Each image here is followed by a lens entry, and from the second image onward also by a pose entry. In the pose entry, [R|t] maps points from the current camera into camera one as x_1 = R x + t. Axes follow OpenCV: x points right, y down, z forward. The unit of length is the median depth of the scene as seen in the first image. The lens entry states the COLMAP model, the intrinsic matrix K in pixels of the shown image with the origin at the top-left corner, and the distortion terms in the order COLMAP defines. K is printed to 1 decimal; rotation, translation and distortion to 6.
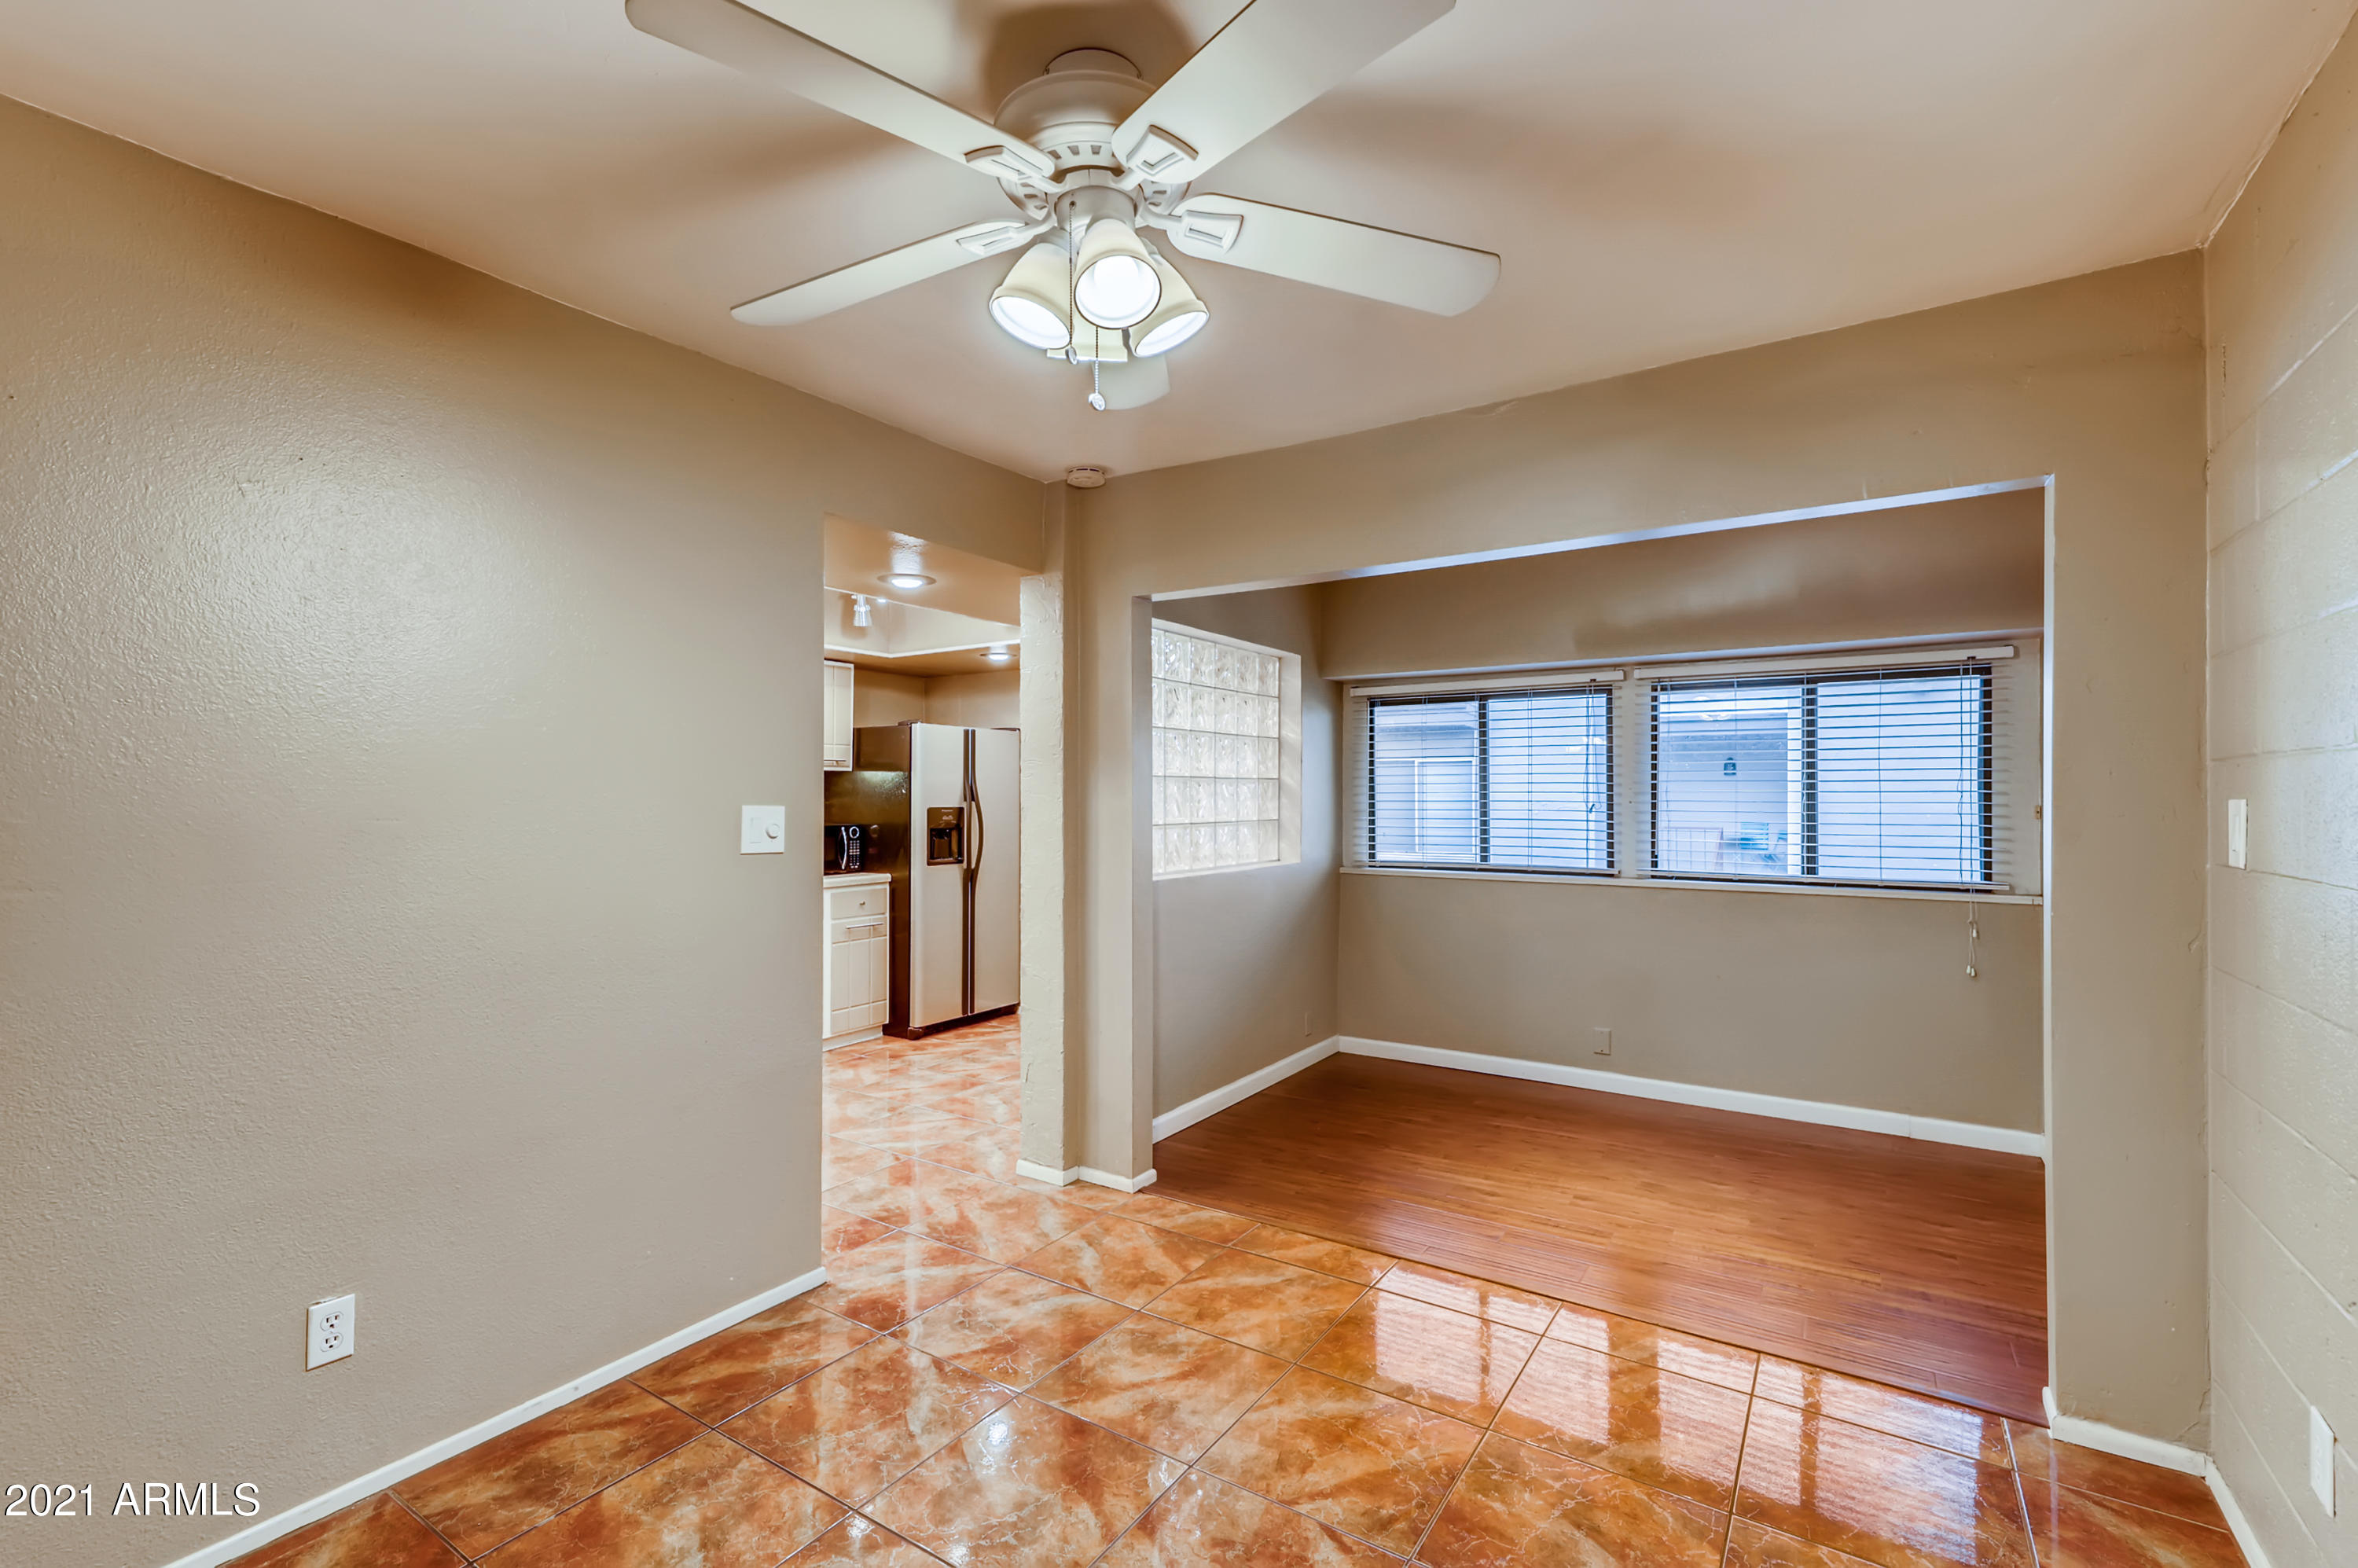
lens RADIAL K [[1048.1, 0, 1172.0], [0, 1048.1, 774.8], [0, 0, 1]] dist [0.004373, 0.000768]
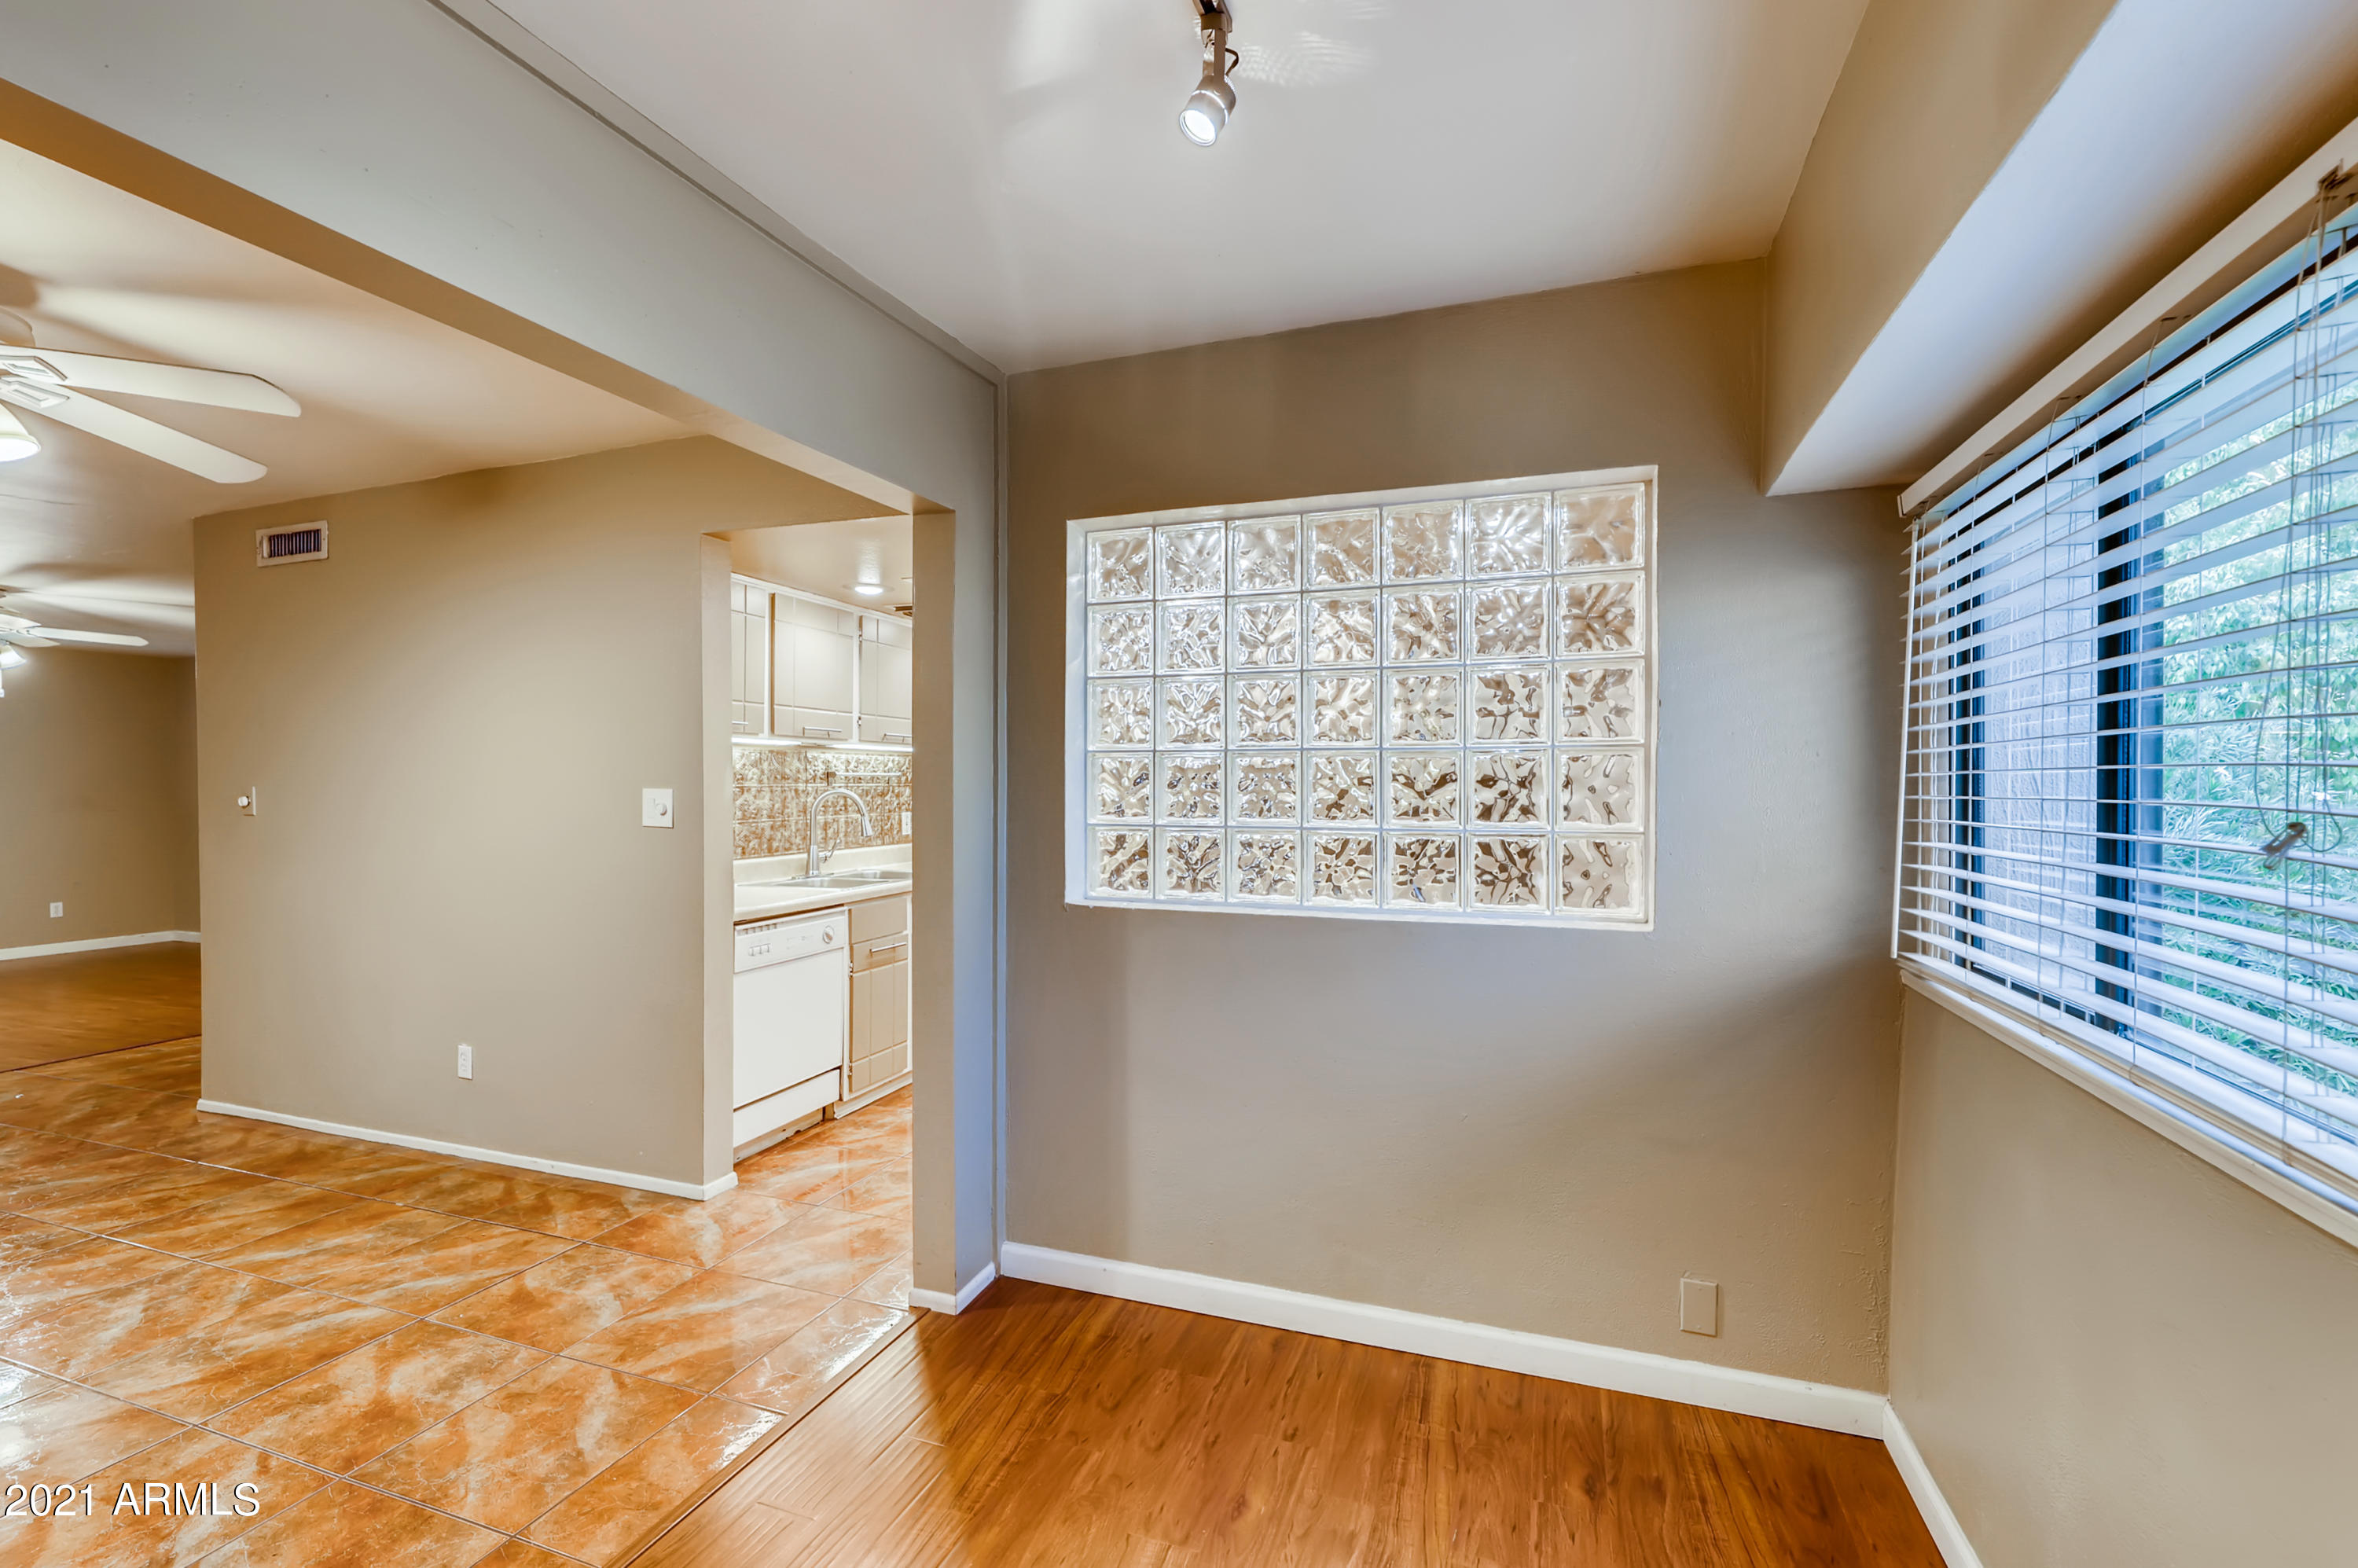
lens RADIAL K [[1048.1, 0, 1177.0], [0, 1048.1, 787.3], [0, 0, 1]] dist [0.004373, 0.000768]
pose [[0.231217, 0.009798, -0.972853, 0.619305], [0.014813, 0.999798, 0.013590, 0.013503], [0.972789, -0.017553, 0.231025, 0.848490]]
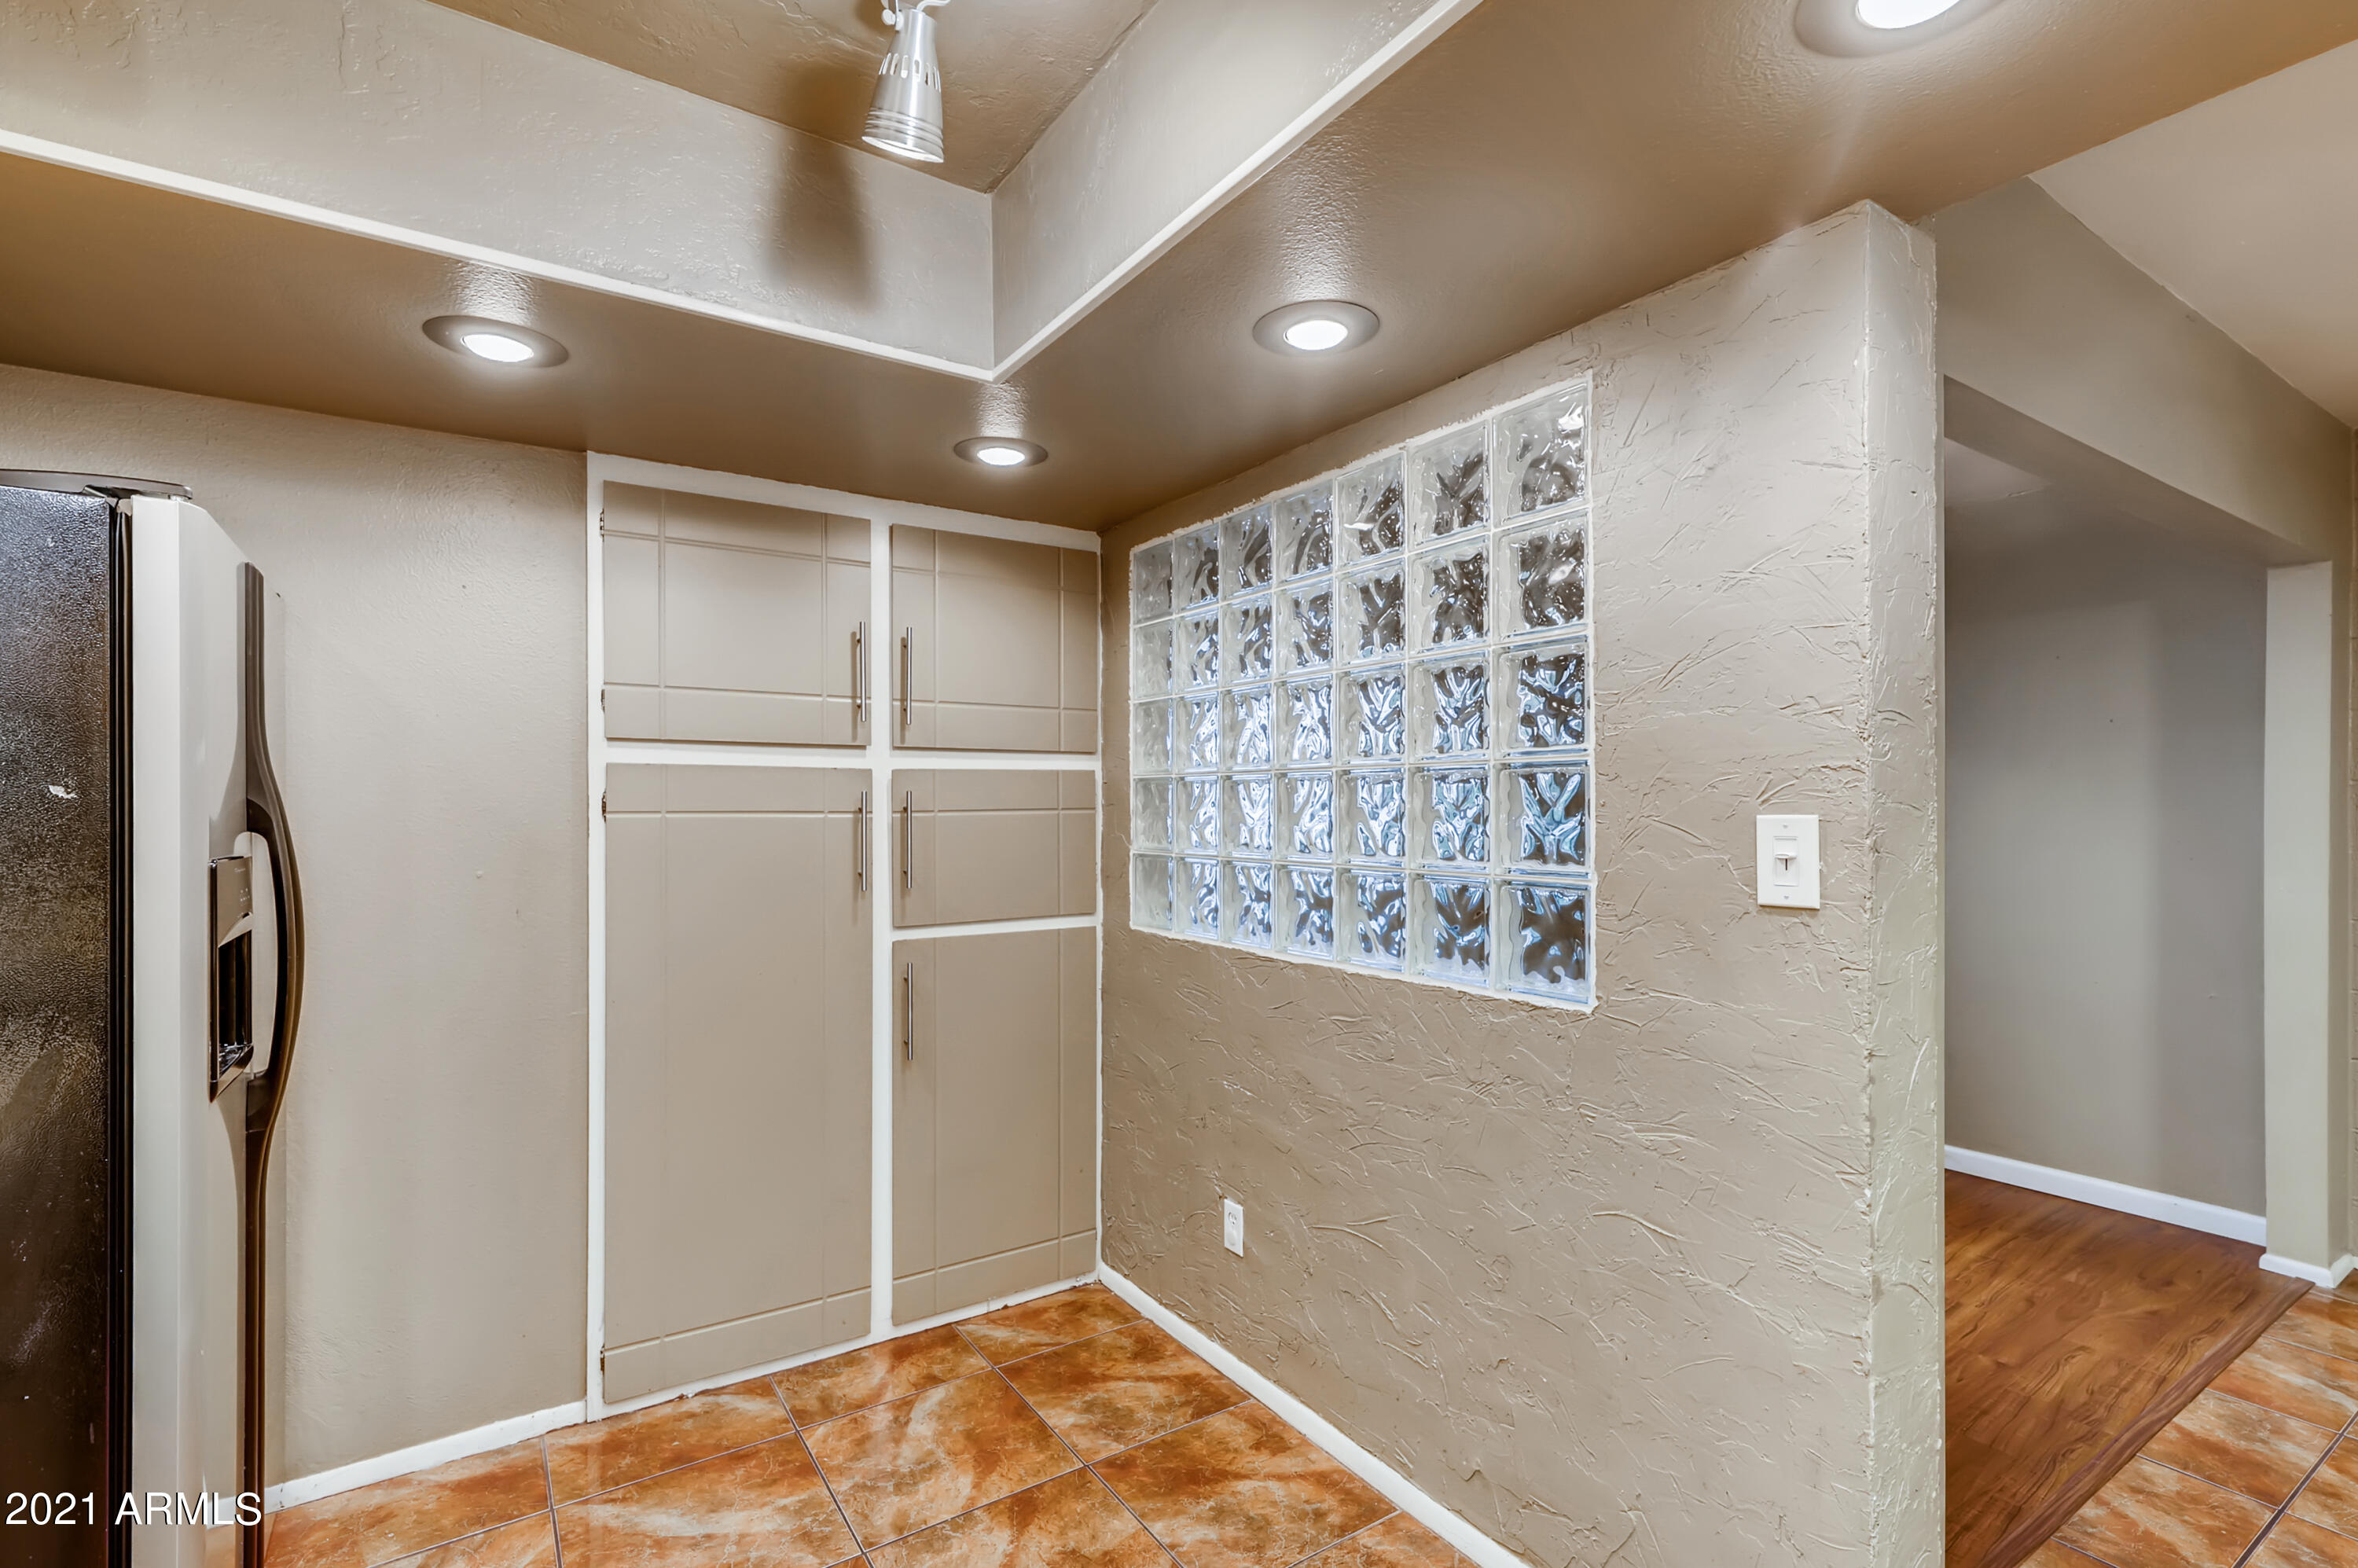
lens RADIAL K [[1048.1, 0, 1187.2], [0, 1048.1, 817.8], [0, 0, 1]] dist [0.004373, 0.000768]
pose [[0.390808, -0.006631, 0.920448, -0.496317], [-0.011648, 0.999858, 0.012149, 0.022815], [-0.920399, -0.015469, 0.390675, 0.944555]]
